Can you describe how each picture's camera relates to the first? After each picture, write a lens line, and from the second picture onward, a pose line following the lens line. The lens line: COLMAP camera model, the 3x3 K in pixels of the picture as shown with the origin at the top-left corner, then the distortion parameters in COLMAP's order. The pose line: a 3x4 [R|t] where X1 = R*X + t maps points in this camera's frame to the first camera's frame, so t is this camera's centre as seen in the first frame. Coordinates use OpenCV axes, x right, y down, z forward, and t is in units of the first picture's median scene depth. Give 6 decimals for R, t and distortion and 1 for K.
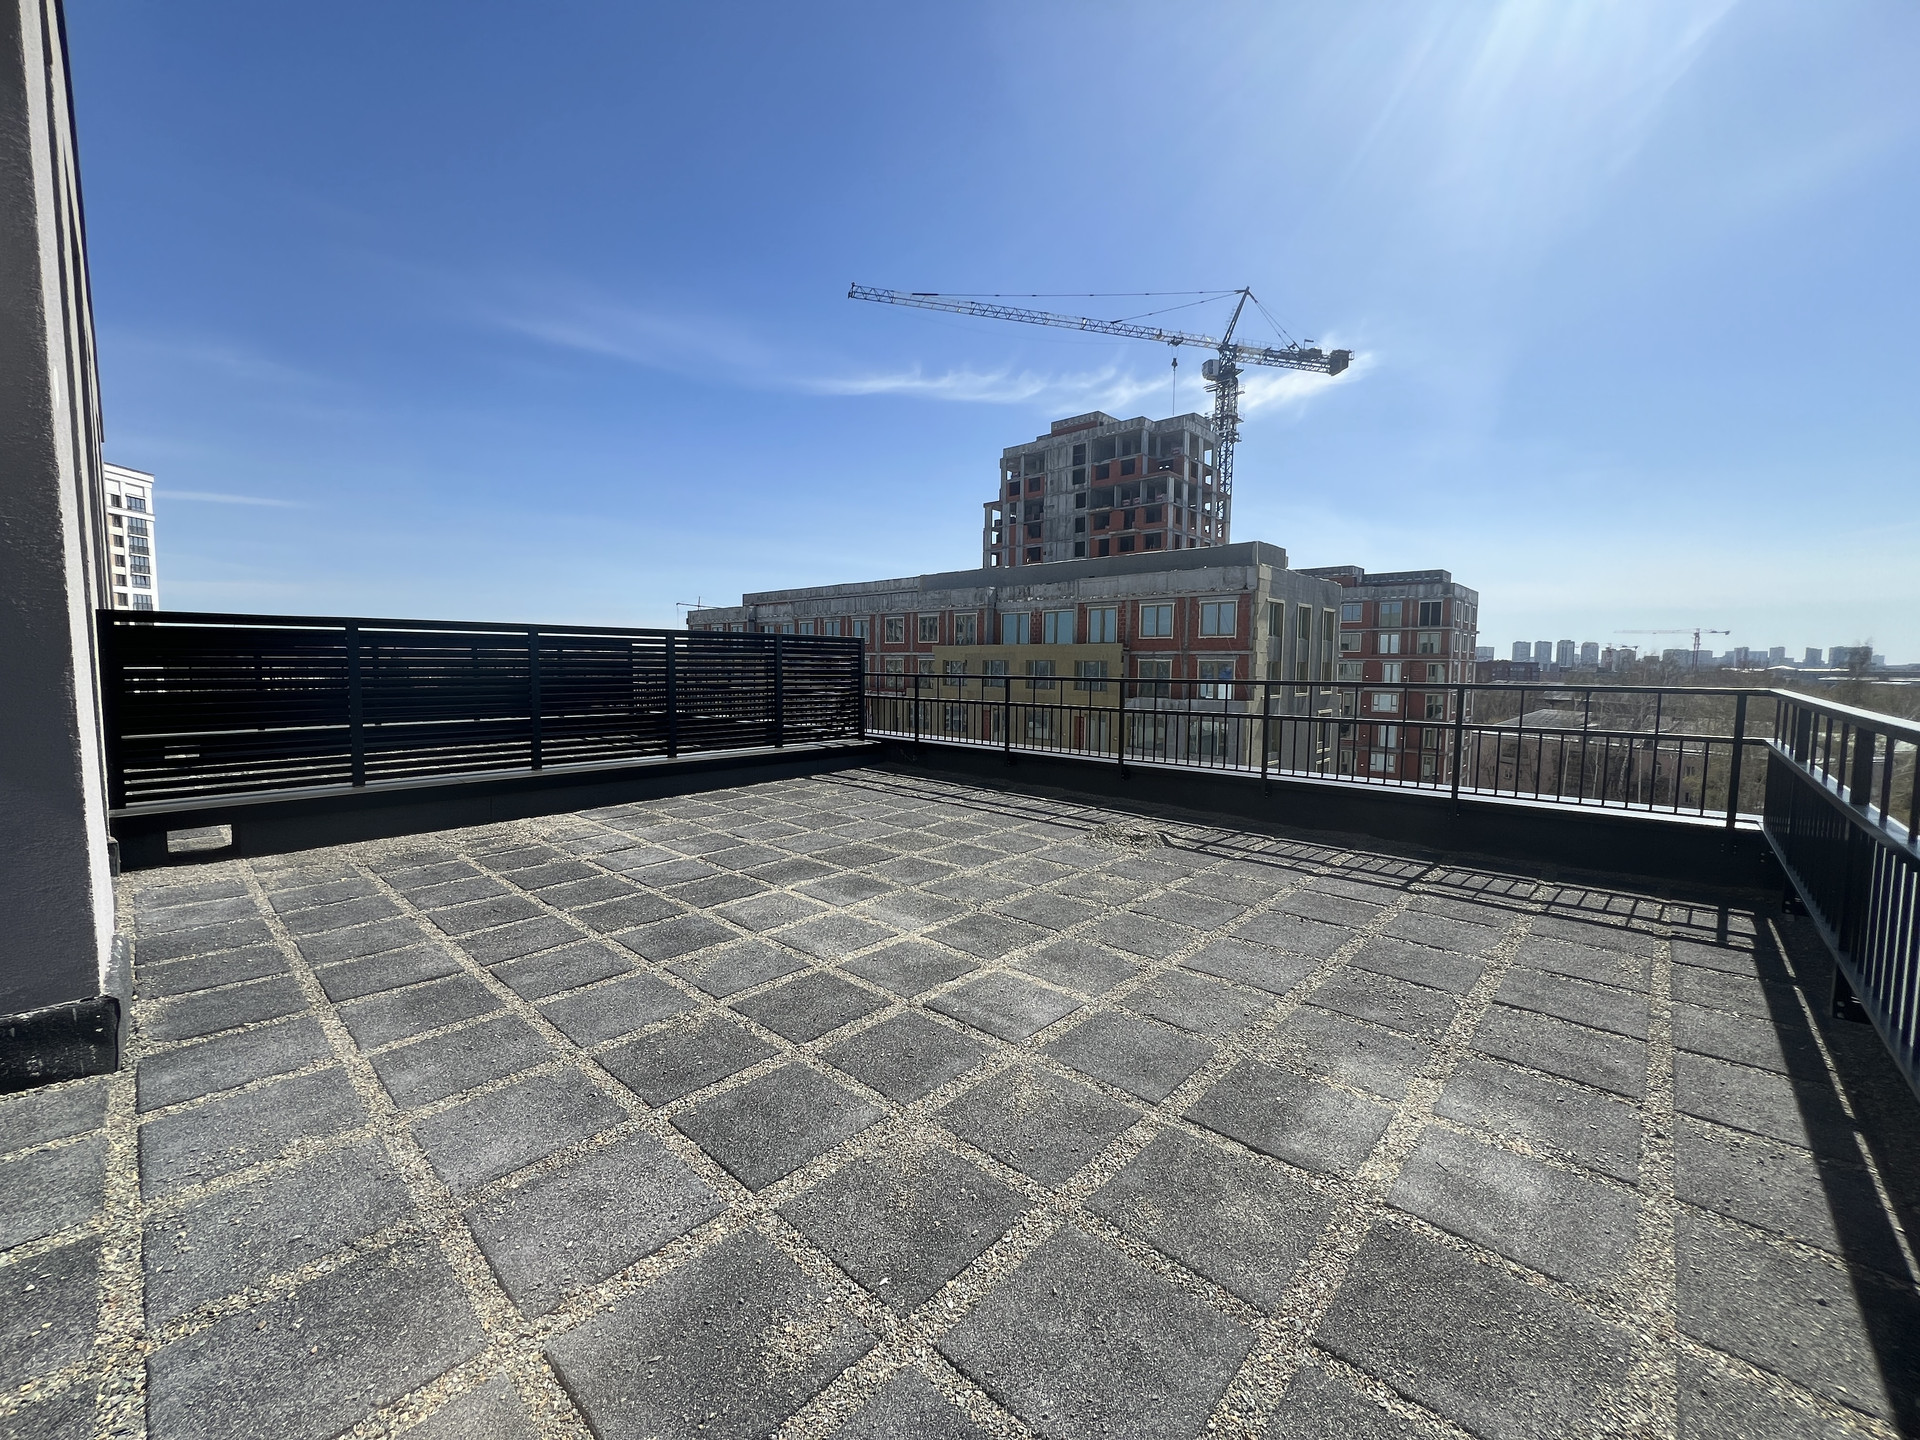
lens RADIAL K [[763.9, 0, 953.6], [0, 763.9, 715.9], [0, 0, 1]] dist [-0.002859, 0.000407]
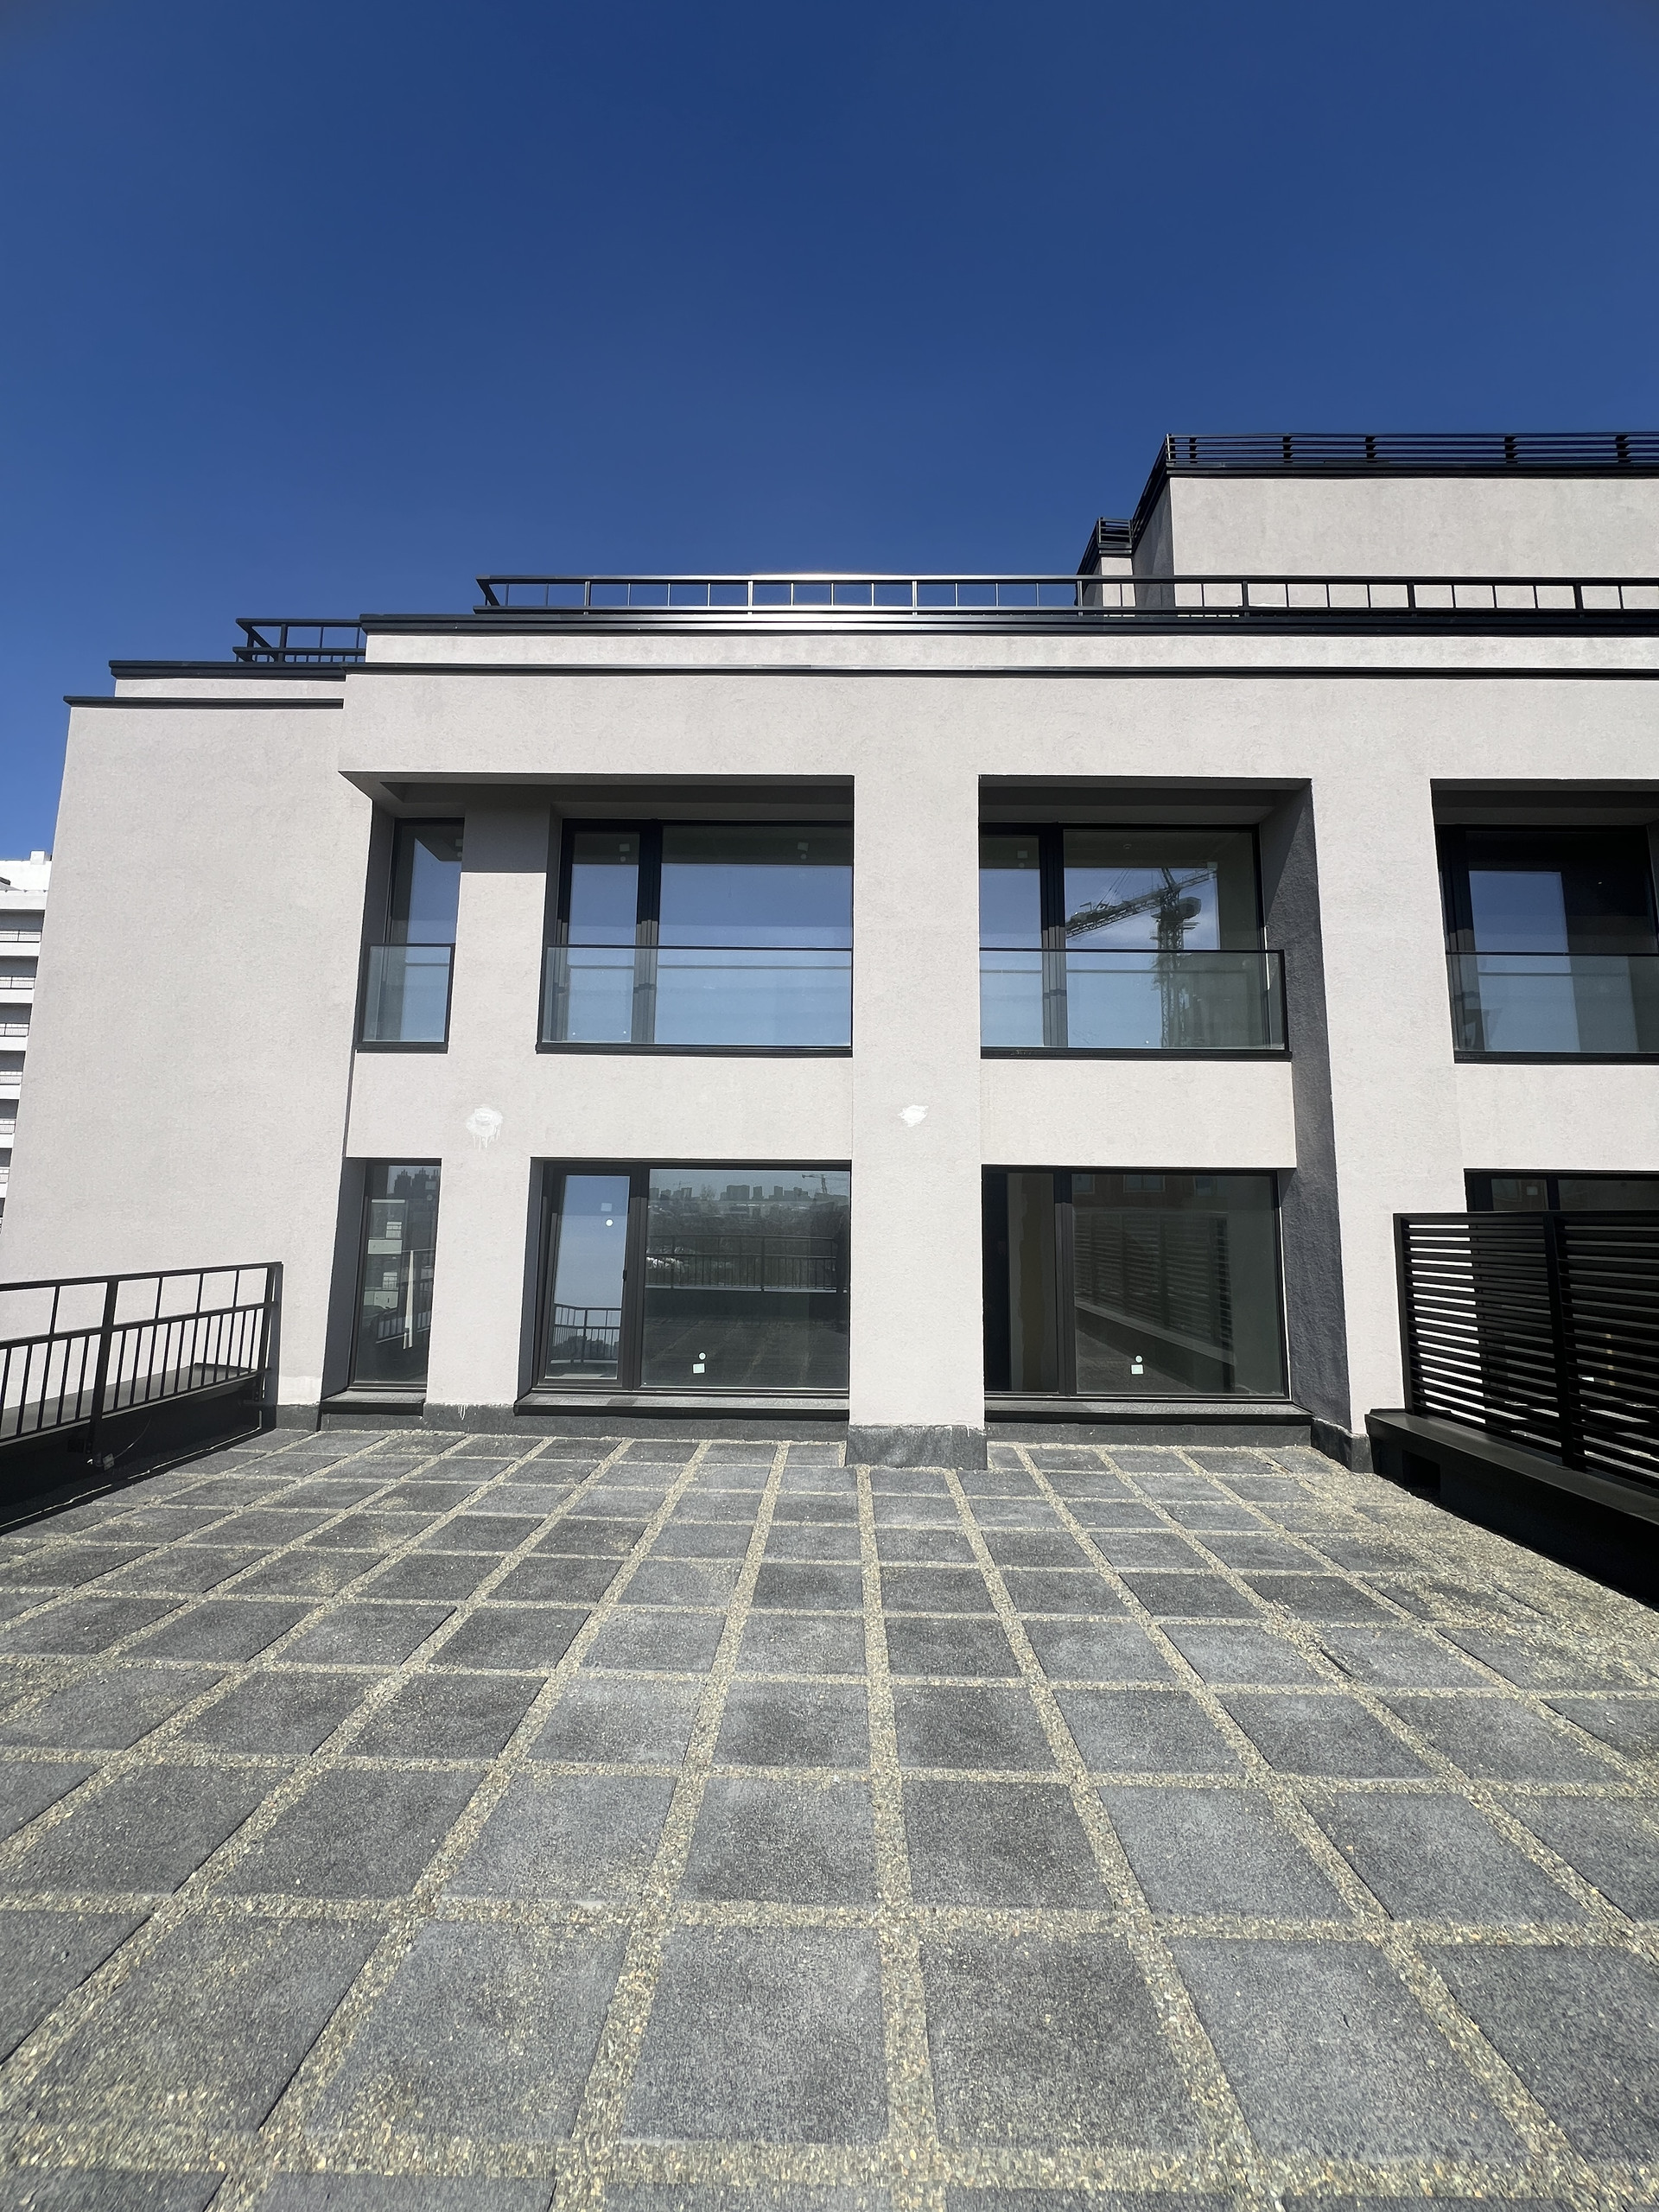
lens RADIAL K [[880.1, 0, 834.3], [0, 880.1, 1100.8], [0, 0, 1]] dist [-0.002859, 0.000407]
pose [[-0.741925, -0.102631, -0.662582, 0.317695], [-0.063212, 0.994521, -0.083266, -0.168902], [0.667497, -0.019894, -0.744347, 1.628047]]
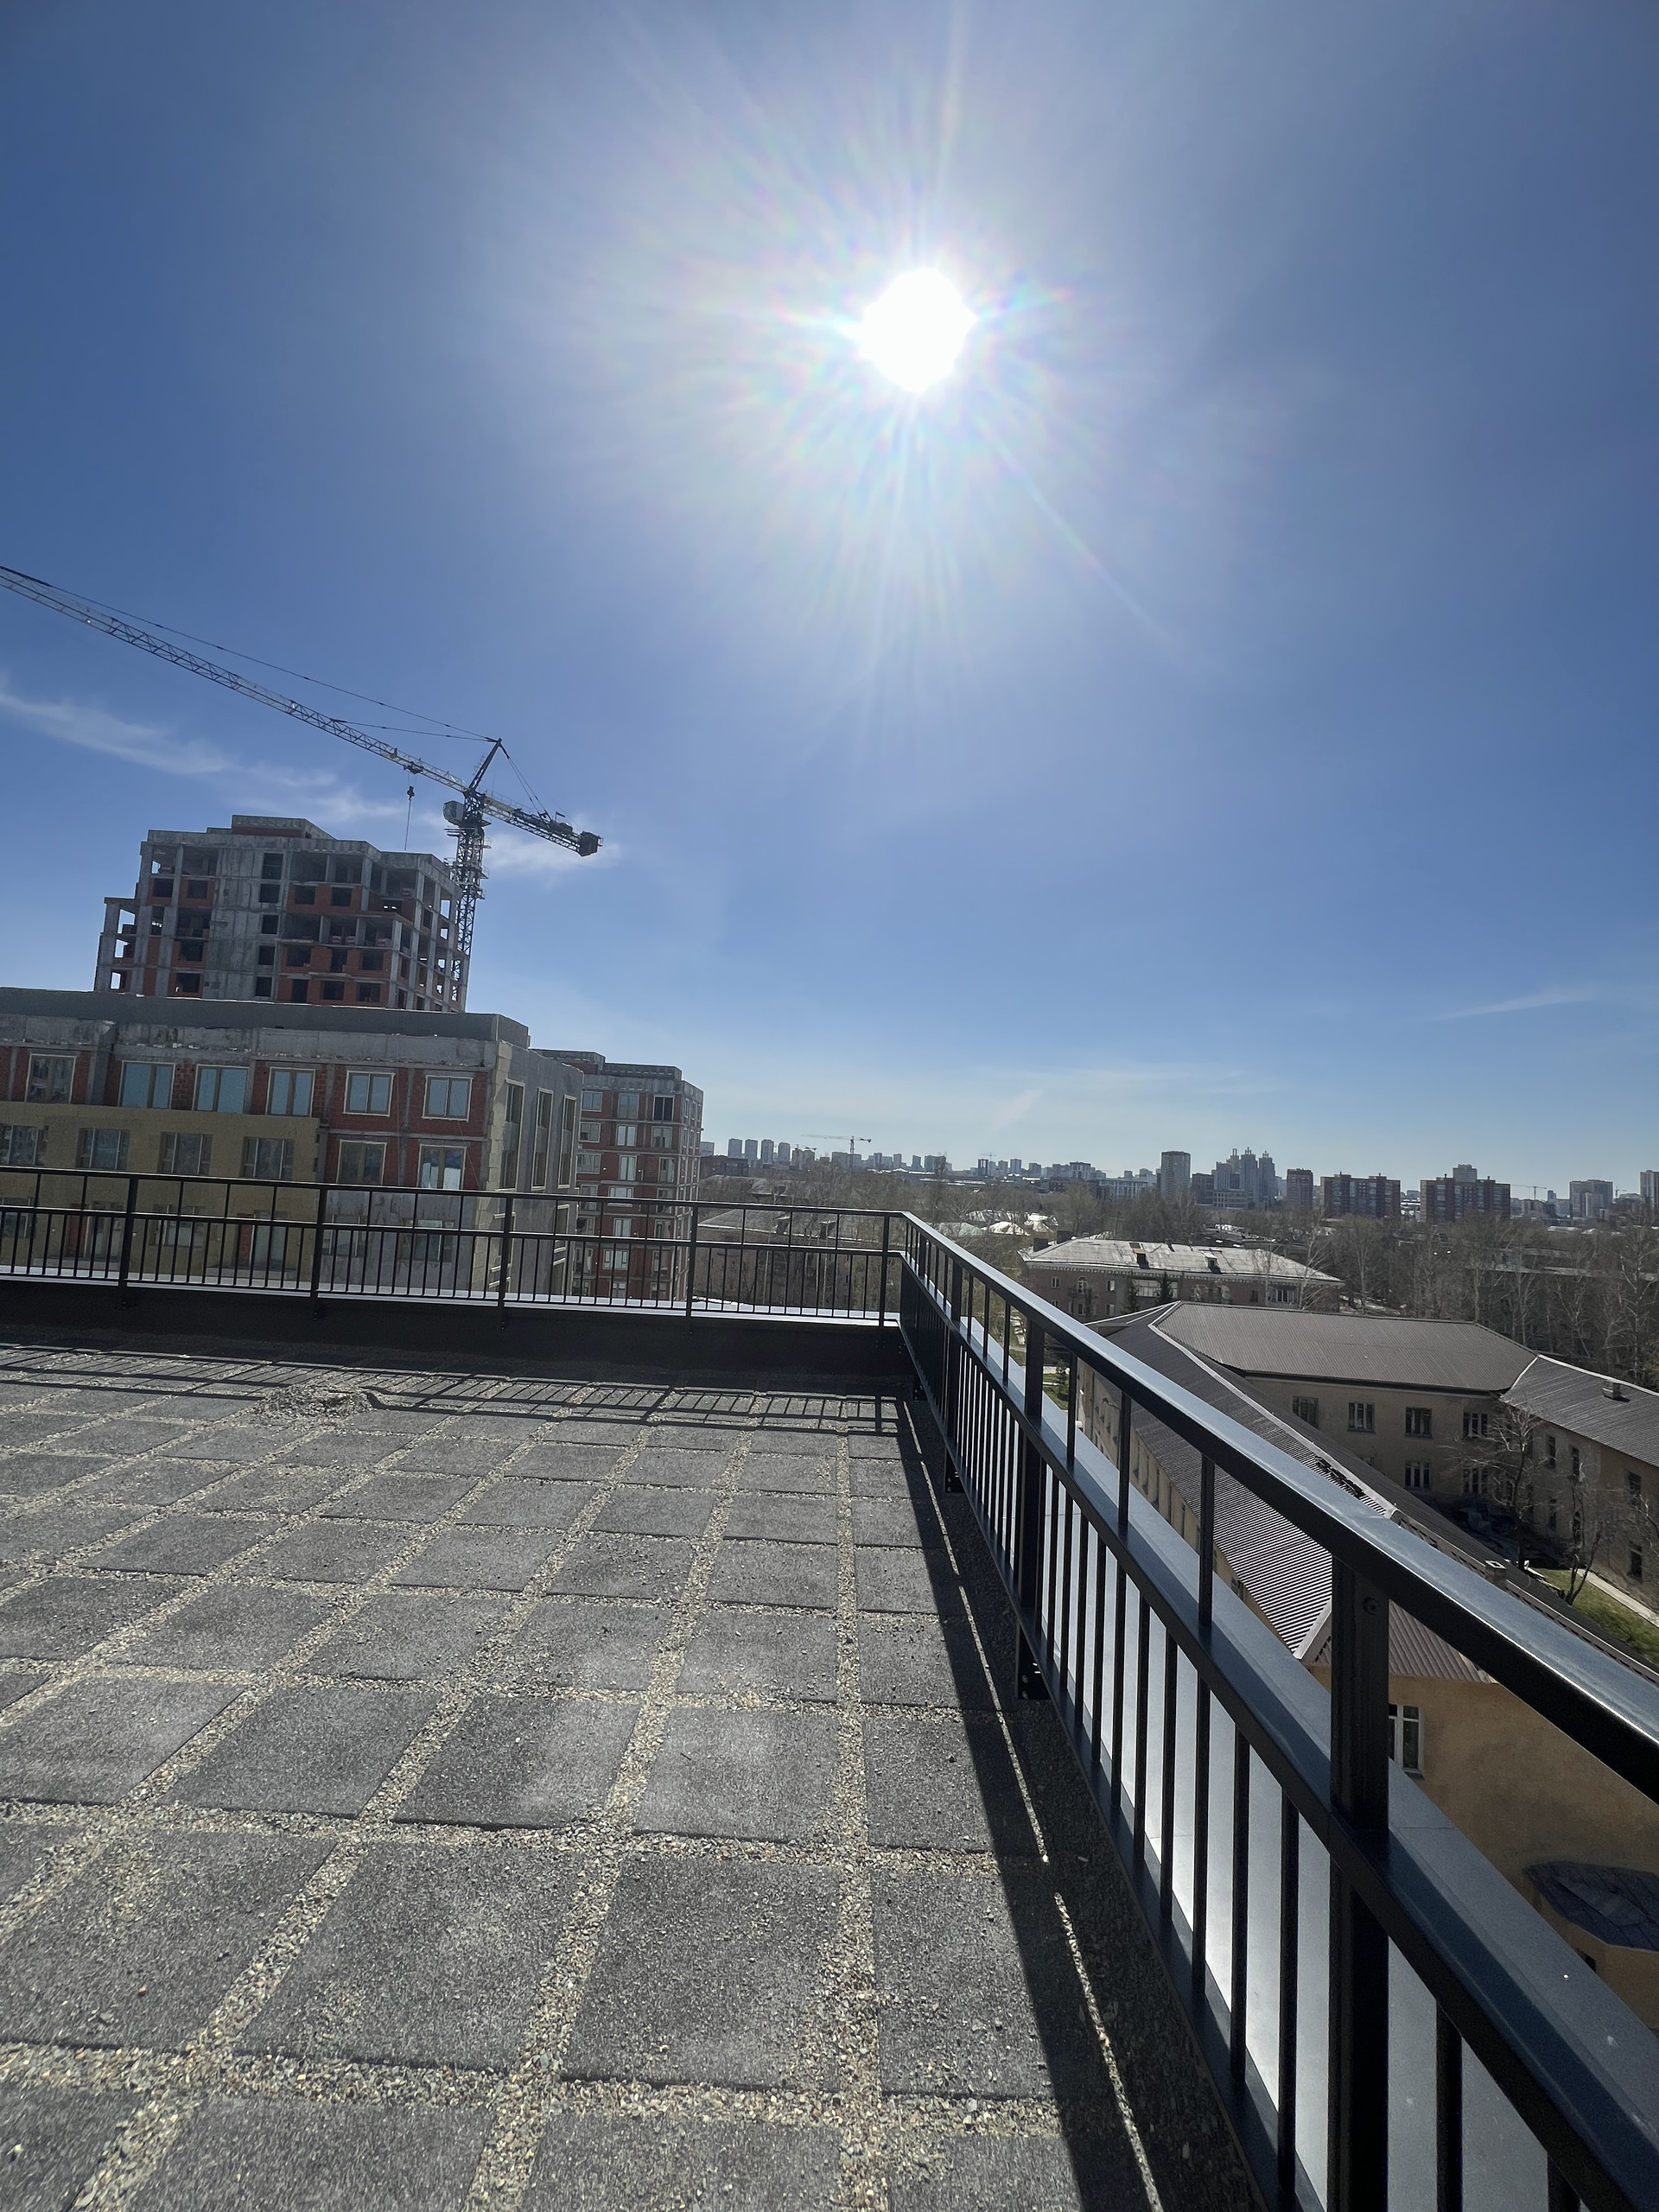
lens RADIAL K [[880.1, 0, 831.0], [0, 880.1, 1096.5], [0, 0, 1]] dist [-0.002859, 0.000407]
pose [[0.732060, 0.085392, 0.675867, -0.018271], [-0.000220, 0.992142, -0.125113, -0.043022], [-0.681240, 0.091441, 0.726326, 0.003014]]
